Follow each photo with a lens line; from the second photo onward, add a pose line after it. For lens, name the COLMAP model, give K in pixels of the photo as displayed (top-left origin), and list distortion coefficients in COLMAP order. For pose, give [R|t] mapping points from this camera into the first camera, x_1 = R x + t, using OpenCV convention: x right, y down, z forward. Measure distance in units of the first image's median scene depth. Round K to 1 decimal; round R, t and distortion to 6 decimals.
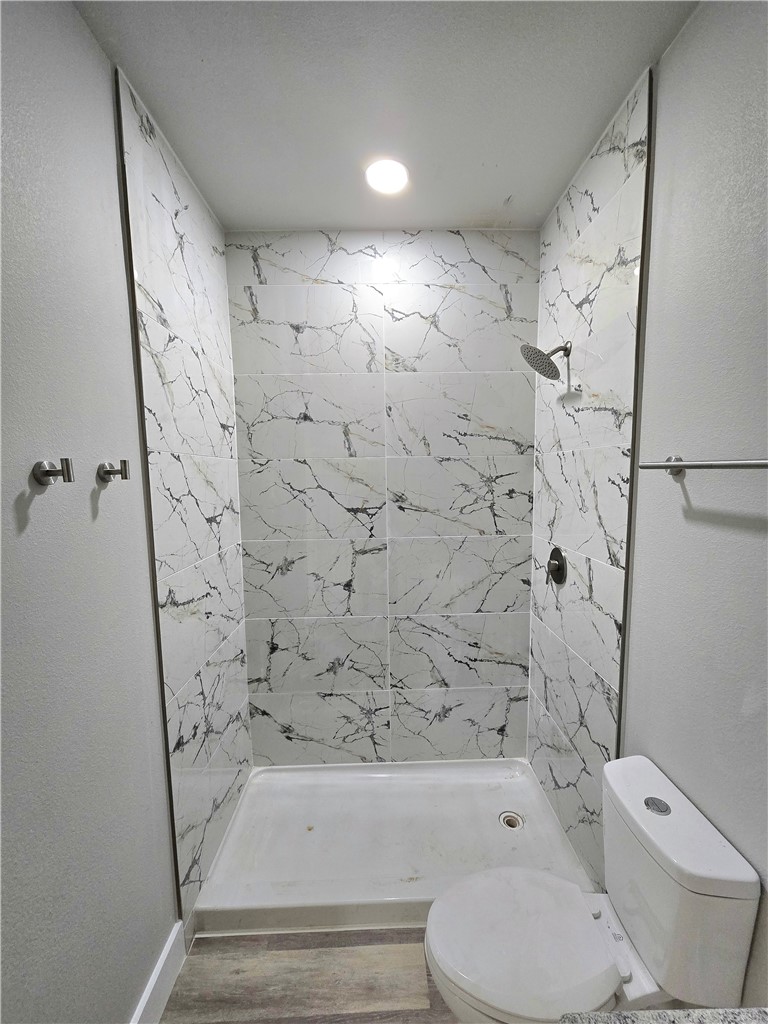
lens RADIAL K [[417.8, 0, 388.3], [0, 417.8, 516.5], [0, 0, 1]] dist [-0.001359, -0.000532]
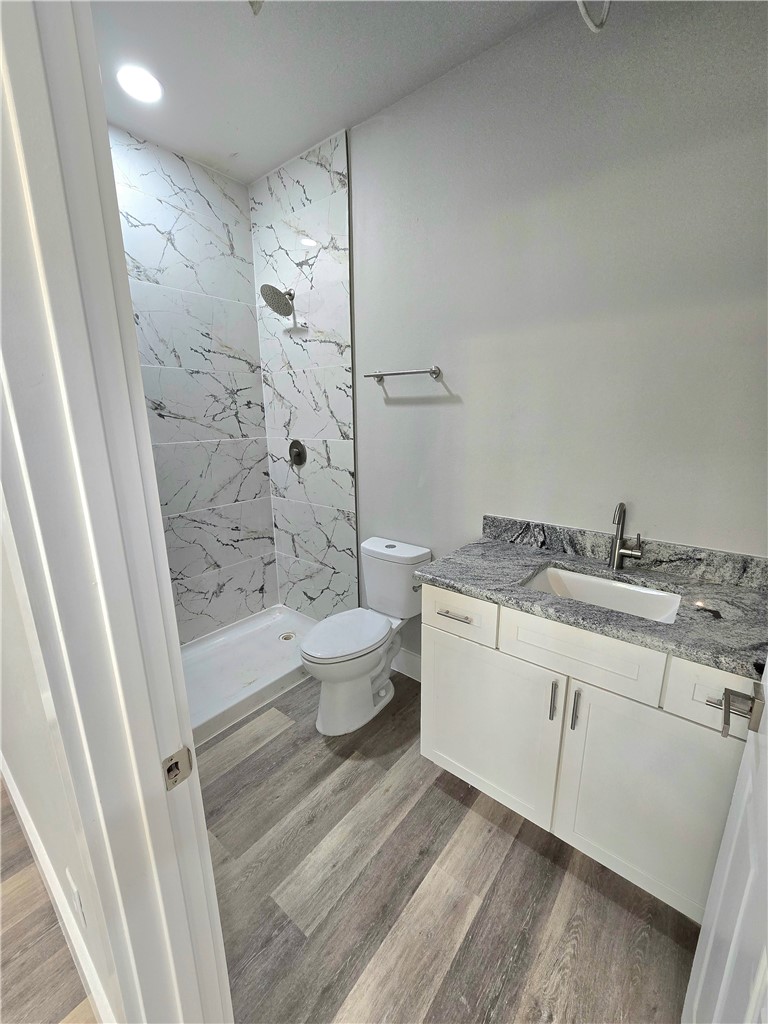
lens RADIAL K [[417.8, 0, 388.3], [0, 417.8, 516.5], [0, 0, 1]] dist [-0.001359, -0.000532]
pose [[0.645472, -0.176295, 0.743160, -0.460757], [0.080528, 0.983282, 0.163314, 0.113102], [-0.759527, -0.045570, 0.648877, -0.170888]]
